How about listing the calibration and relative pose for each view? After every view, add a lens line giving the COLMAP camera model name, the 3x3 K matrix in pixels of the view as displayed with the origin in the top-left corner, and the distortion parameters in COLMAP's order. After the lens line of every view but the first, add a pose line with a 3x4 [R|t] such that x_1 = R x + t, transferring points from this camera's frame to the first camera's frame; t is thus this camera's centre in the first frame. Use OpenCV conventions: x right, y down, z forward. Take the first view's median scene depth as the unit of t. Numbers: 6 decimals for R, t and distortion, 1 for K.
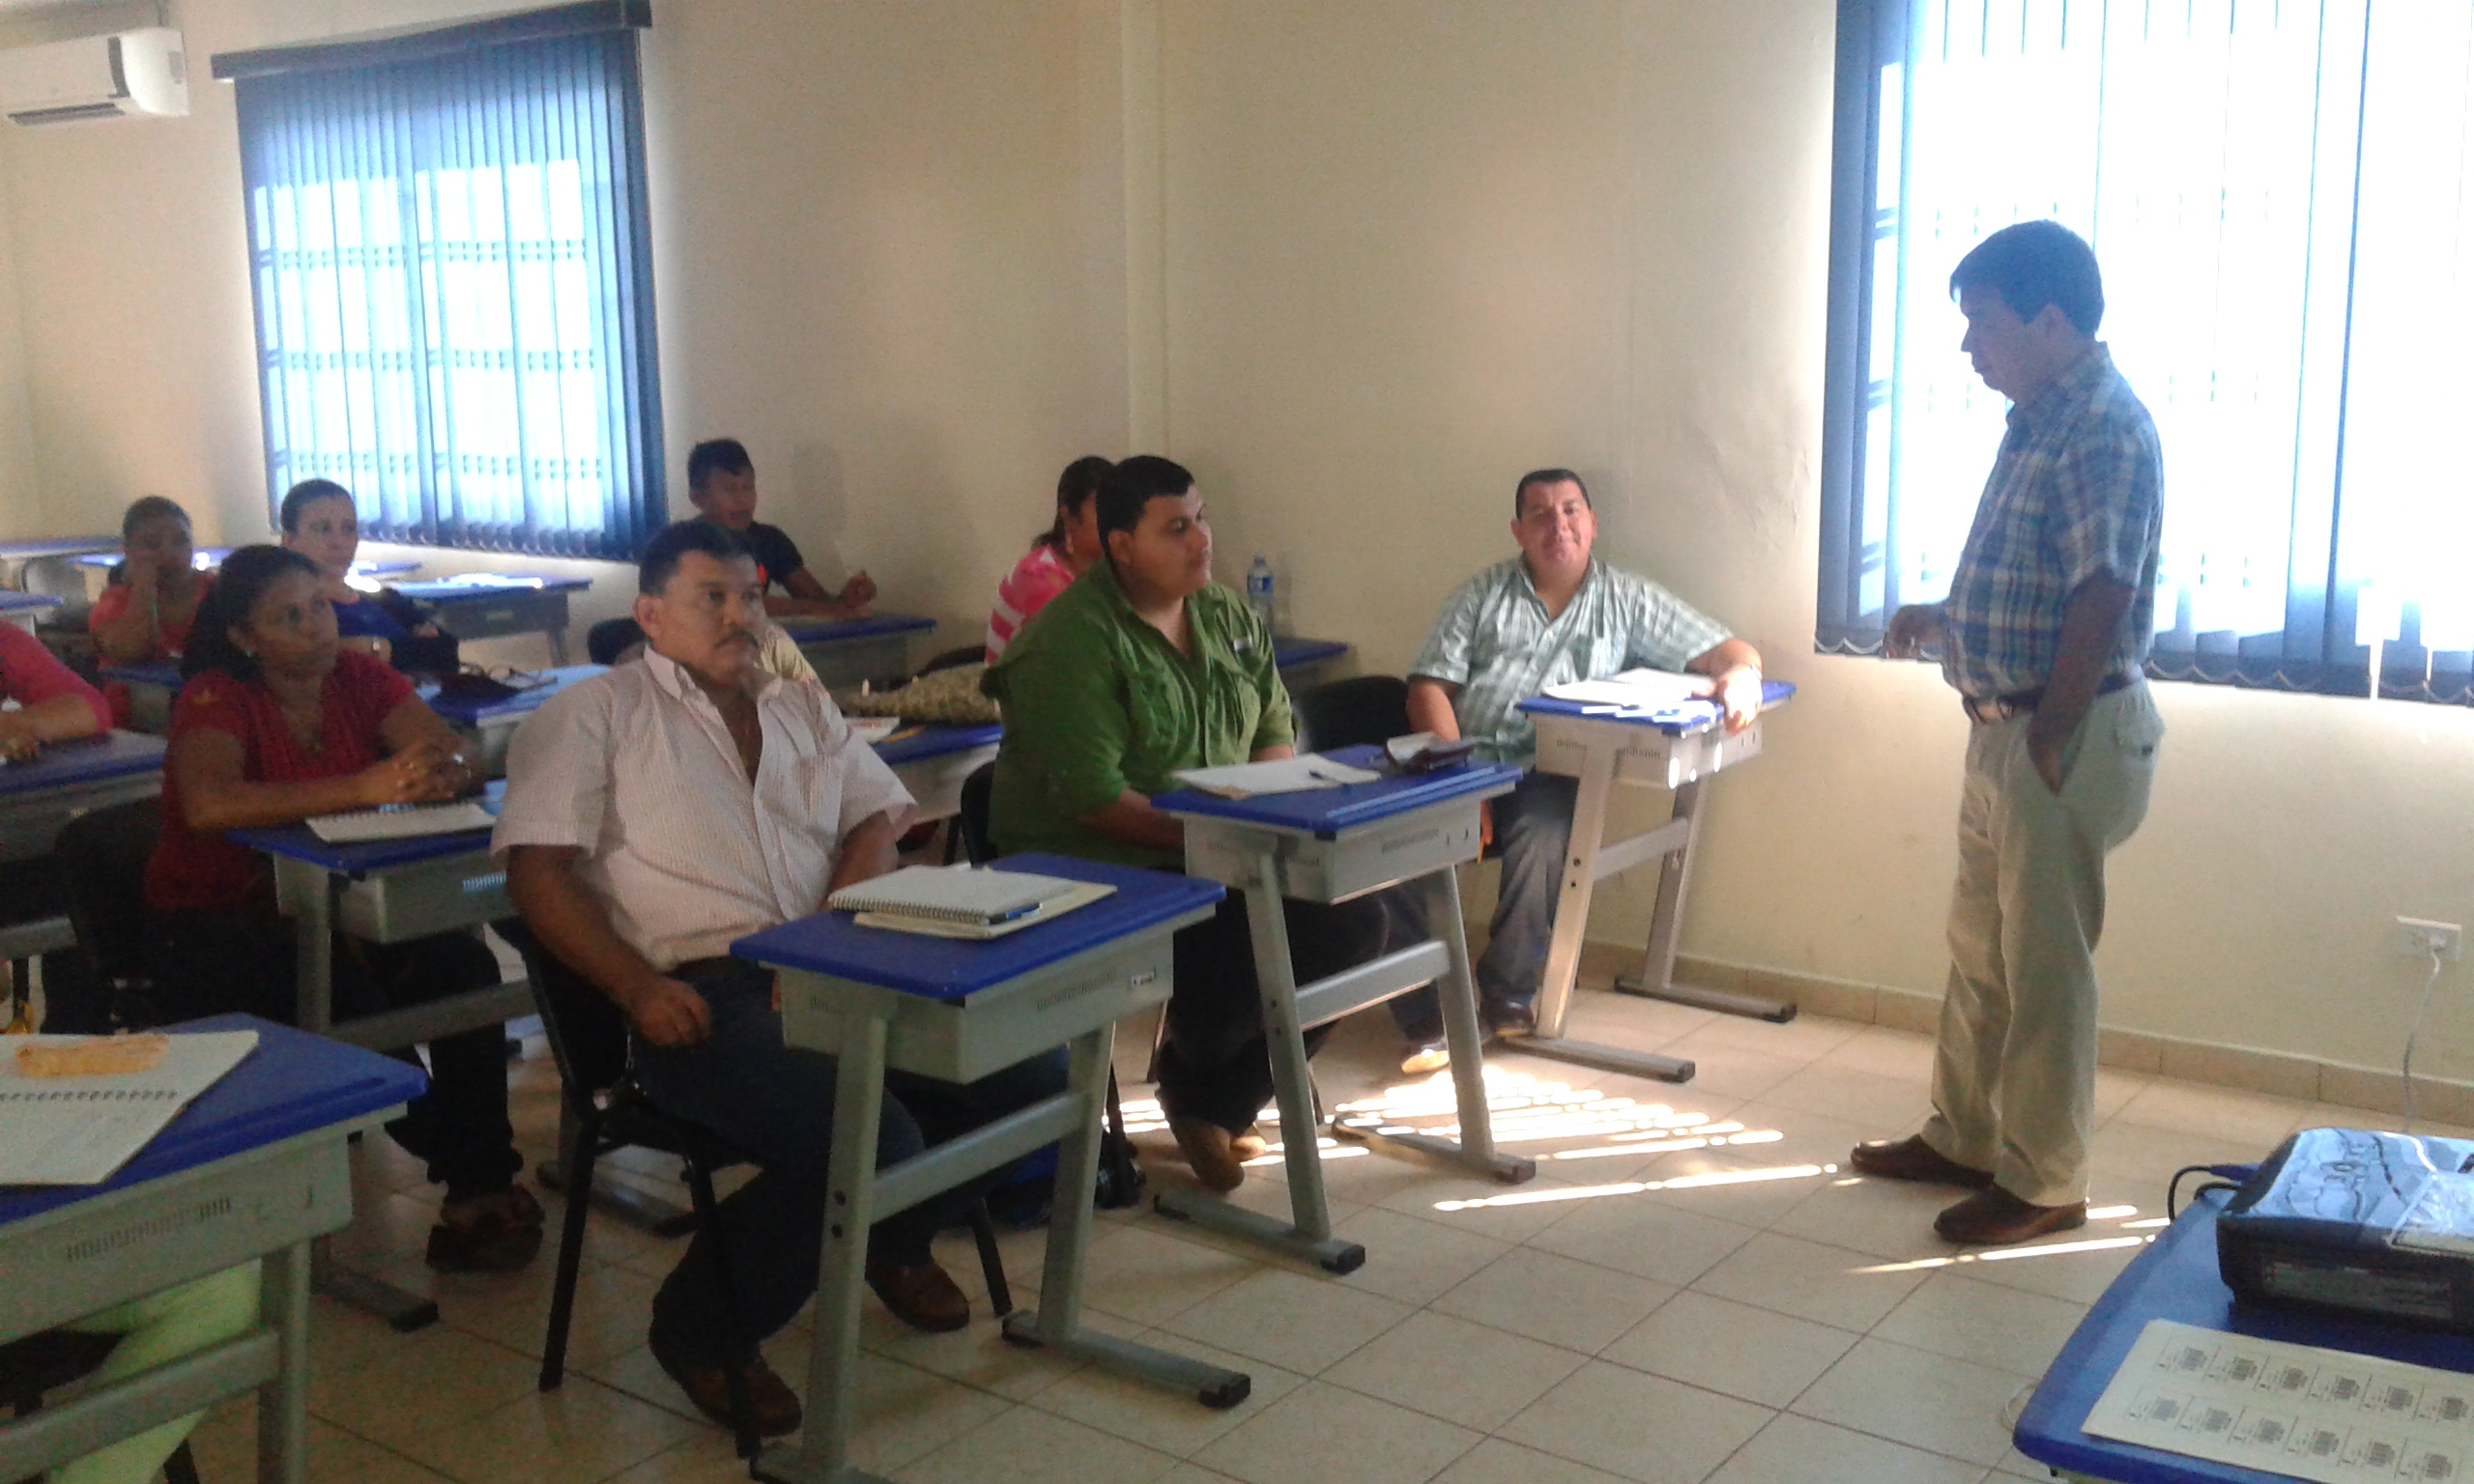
lens RADIAL K [[2260.6, 0, 1310.5], [0, 2260.6, 736.0], [0, 0, 1]] dist [0.101703, -0.206229]
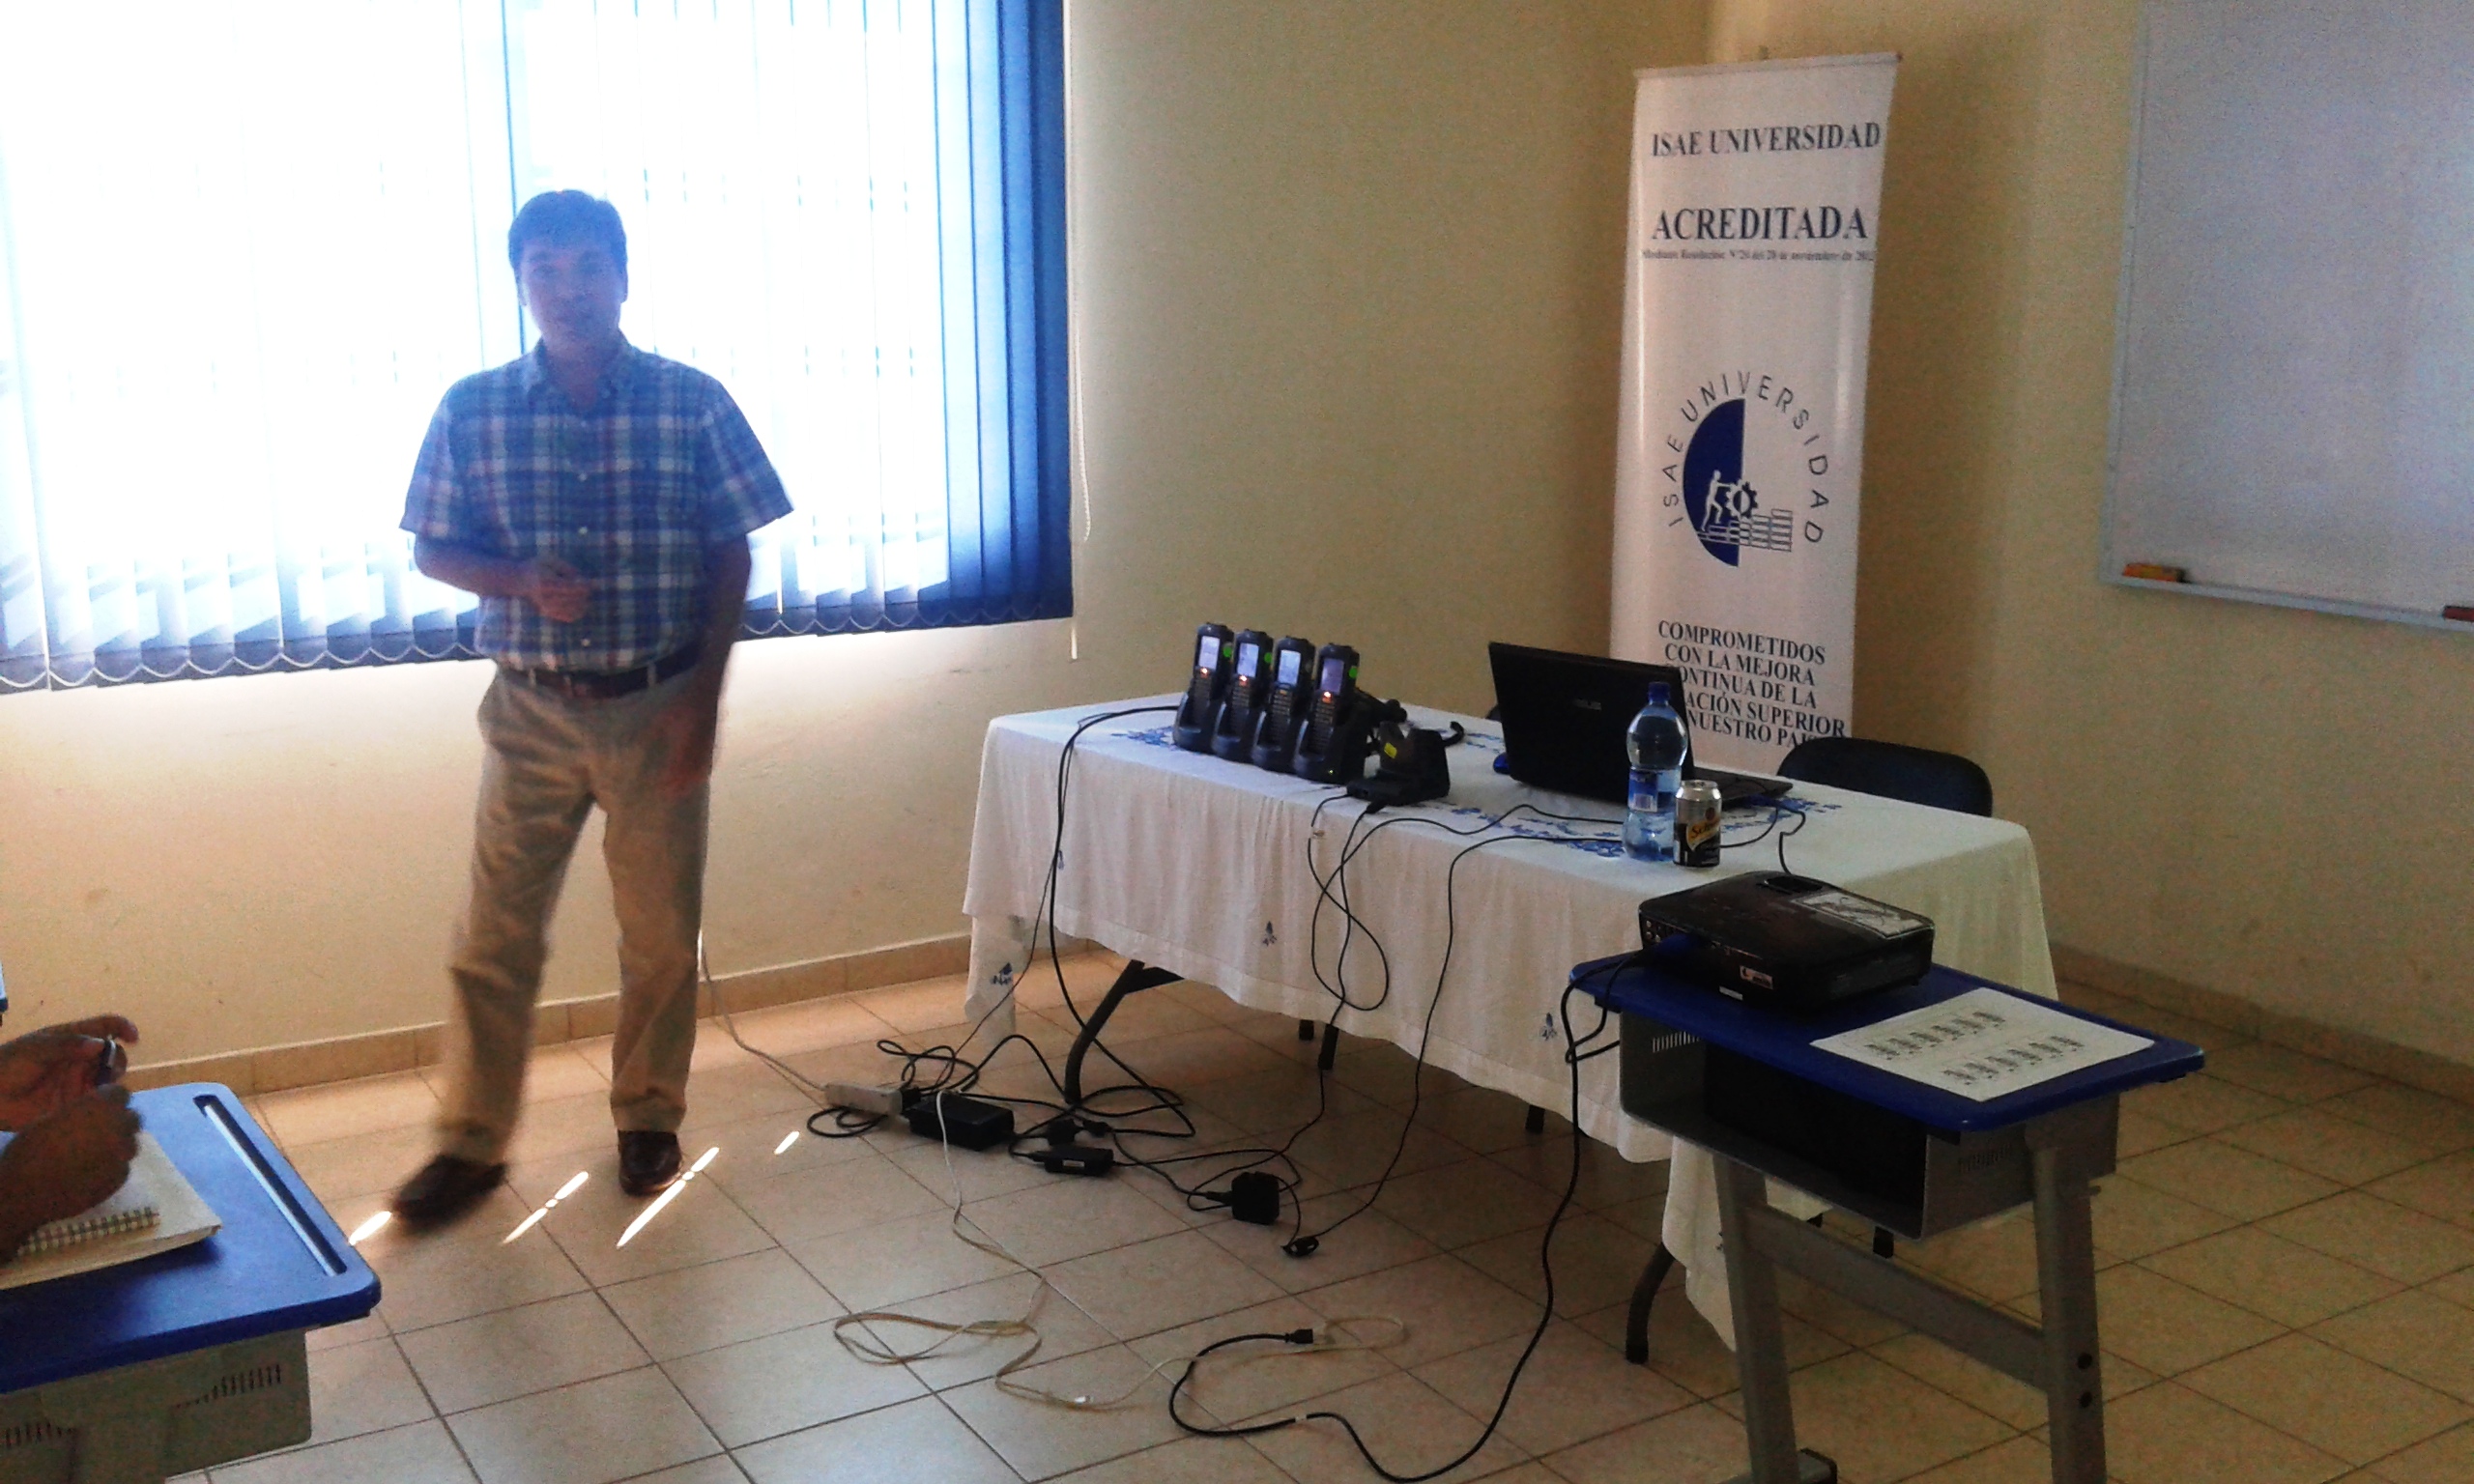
lens RADIAL K [[2260.6, 0, 1310.5], [0, 2260.6, 736.0], [0, 0, 1]] dist [0.101703, -0.206229]
pose [[0.368109, -0.159769, 0.915953, -0.344512], [0.145720, 0.982865, 0.112877, -0.044285], [-0.918293, 0.091922, 0.385083, 0.264385]]
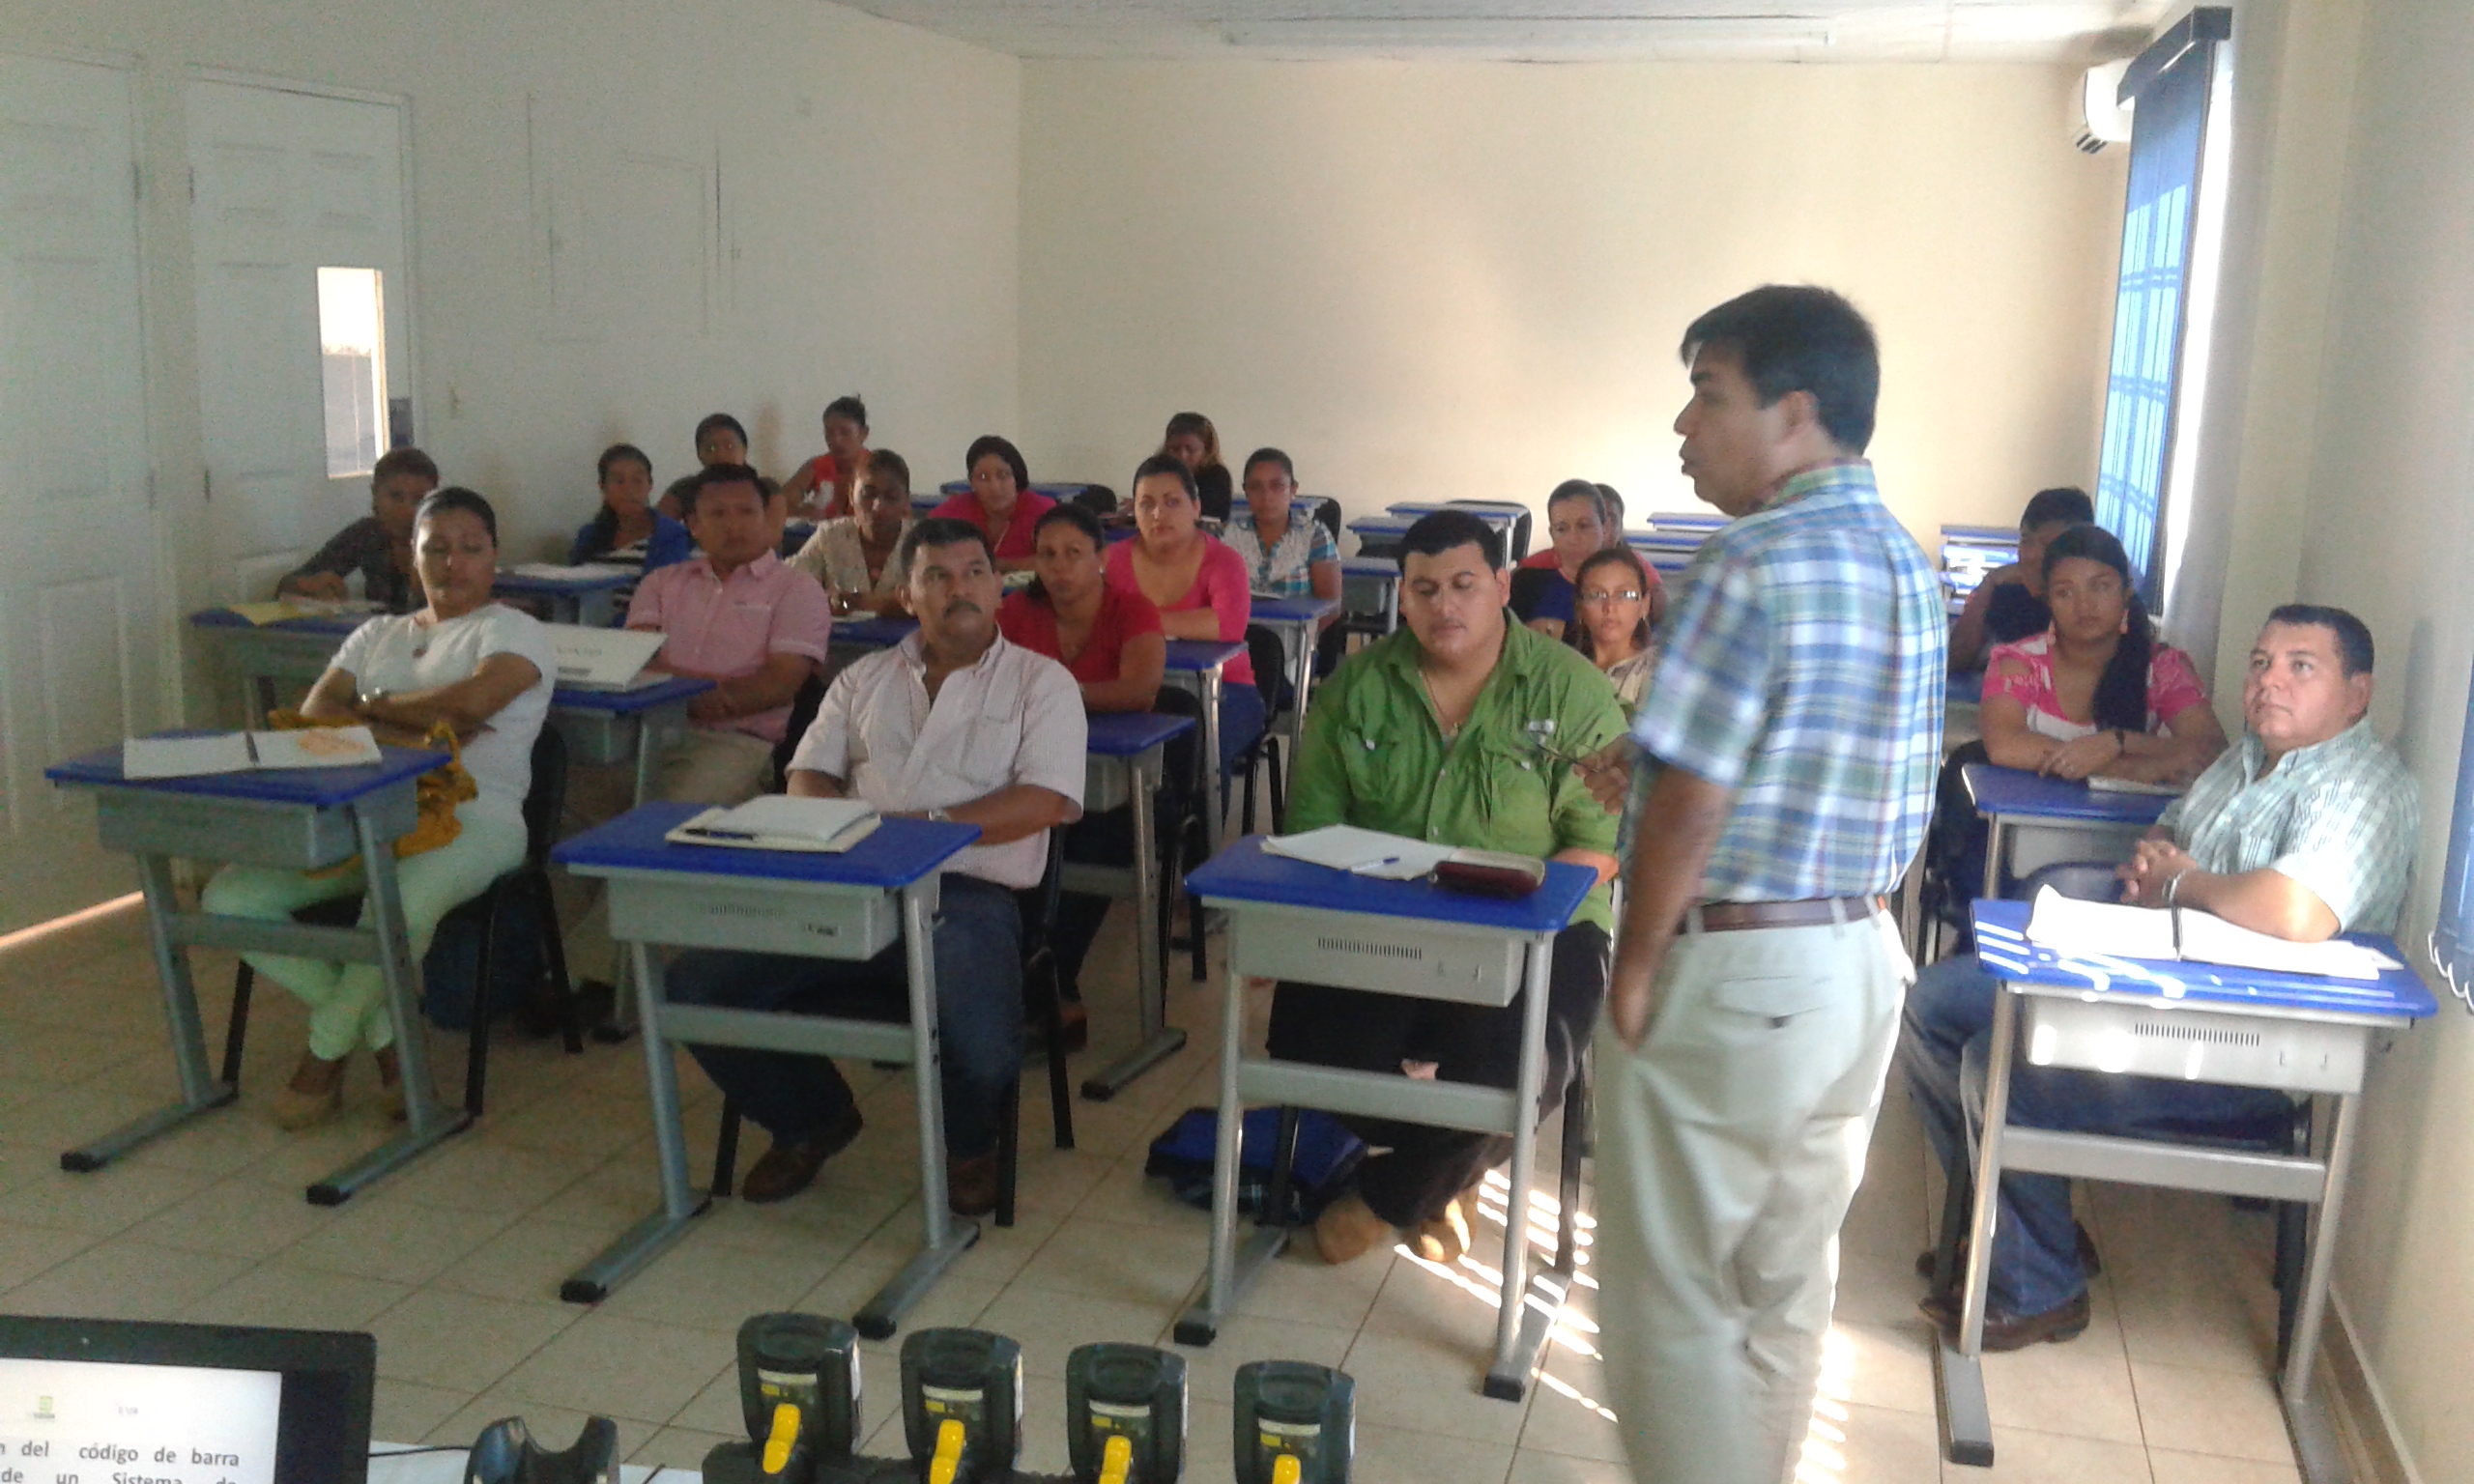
lens RADIAL K [[2260.6, 0, 1310.5], [0, 2260.6, 736.0], [0, 0, 1]] dist [0.101703, -0.206229]
pose [[0.414170, 0.197132, -0.888596, 0.676676], [-0.199369, 0.972205, 0.122755, -0.118403], [0.888097, 0.126317, 0.441960, 0.457990]]
